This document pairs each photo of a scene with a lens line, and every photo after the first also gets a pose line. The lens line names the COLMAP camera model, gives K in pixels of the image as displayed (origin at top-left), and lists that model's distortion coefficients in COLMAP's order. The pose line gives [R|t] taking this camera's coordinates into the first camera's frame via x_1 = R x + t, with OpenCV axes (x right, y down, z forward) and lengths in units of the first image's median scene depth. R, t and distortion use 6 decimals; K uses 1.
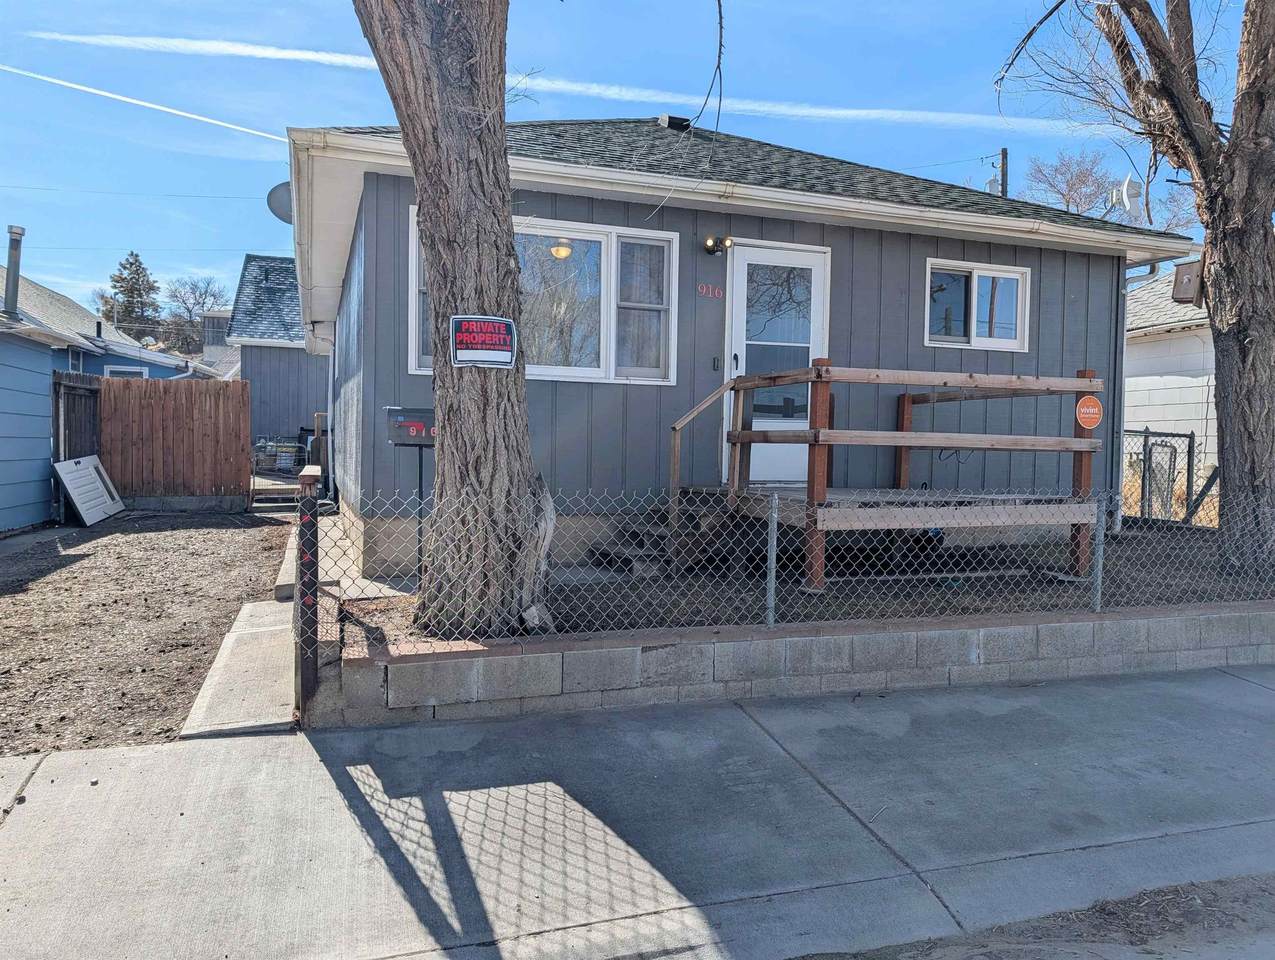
lens RADIAL K [[904.4, 0, 637.5], [0, 904.4, 480.0], [0, 0, 1]] dist [0.004351, 0.000370]
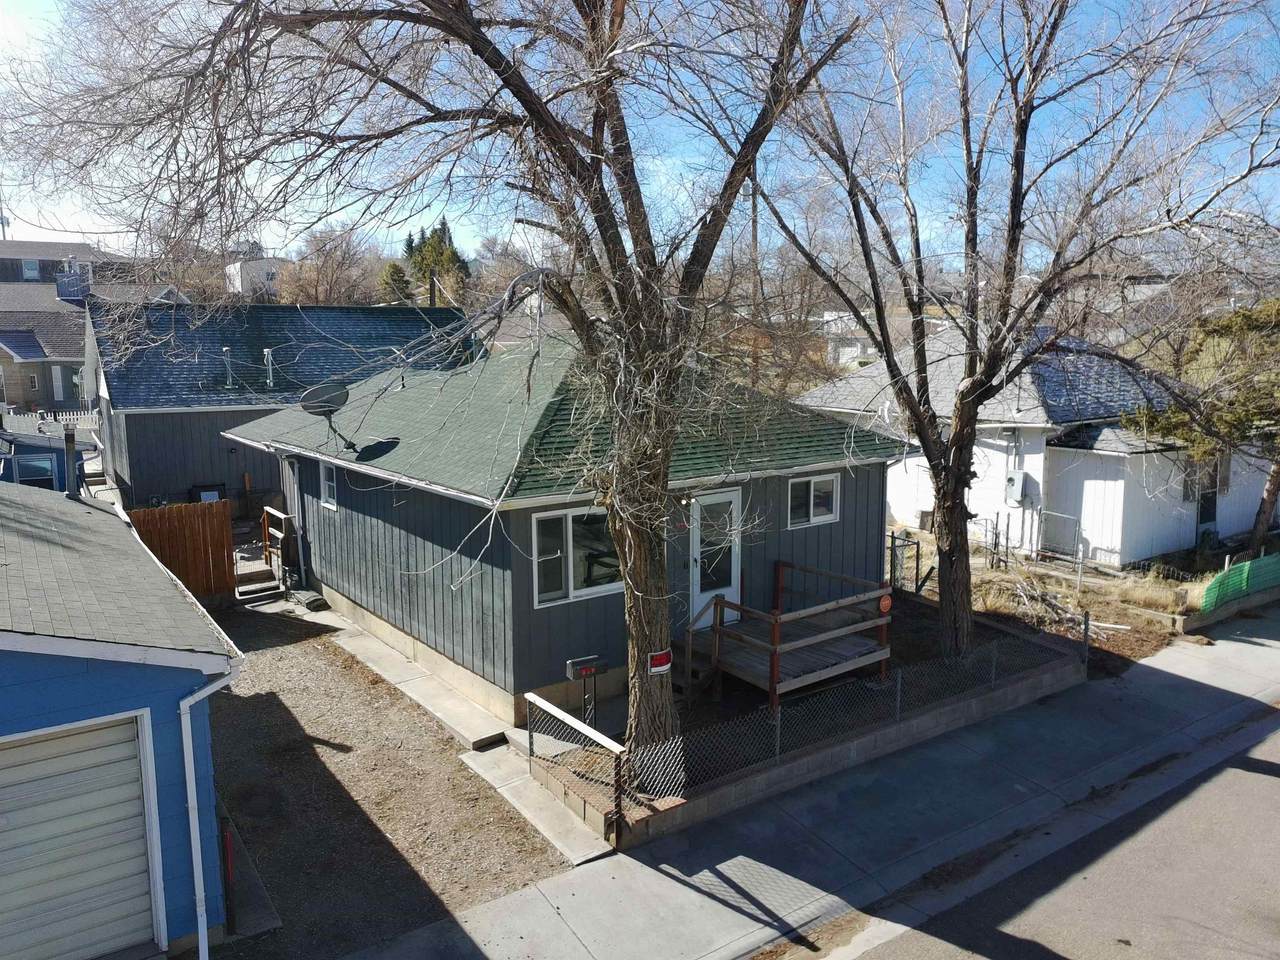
lens RADIAL K [[932.7, 0, 640.0], [0, 932.7, 480.0], [0, 0, 1]] dist [0.046322, -0.027857]
pose [[0.955584, -0.066278, 0.287169, -0.523890], [0.031110, 0.991625, 0.125344, -0.545778], [-0.293072, -0.110843, 0.949644, -0.683723]]
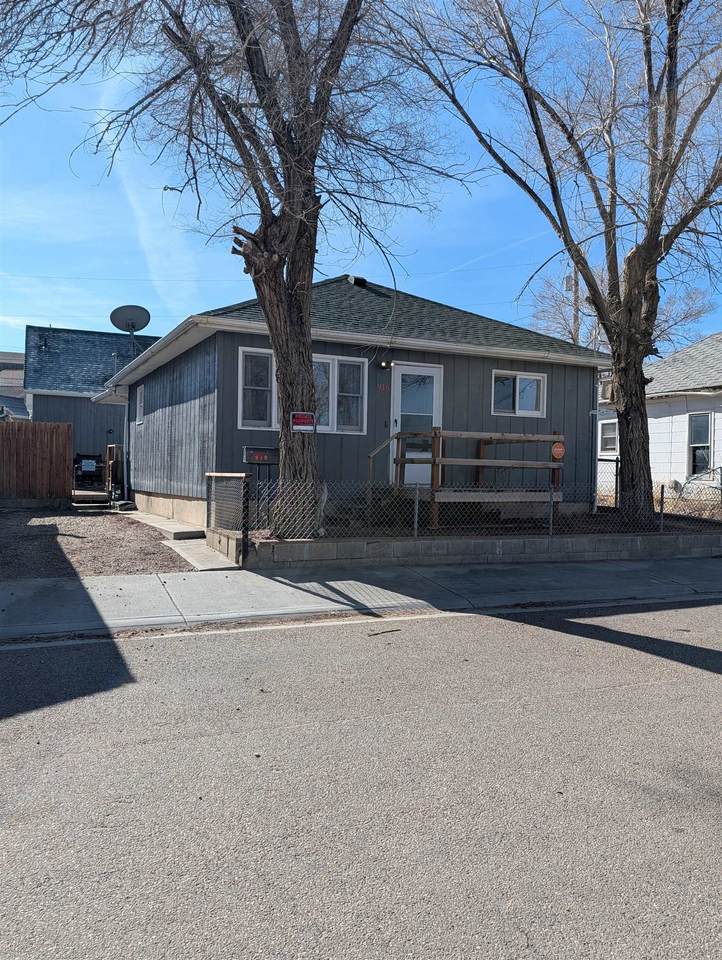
lens RADIAL K [[786.3, 0, 372.5], [0, 786.3, 485.6], [0, 0, 1]] dist [0.016828, -0.009548]
pose [[0.994595, 0.002419, 0.103807, -0.126524], [-0.000544, 0.999836, -0.018092, 0.038999], [-0.103833, 0.017938, 0.994433, -0.738391]]
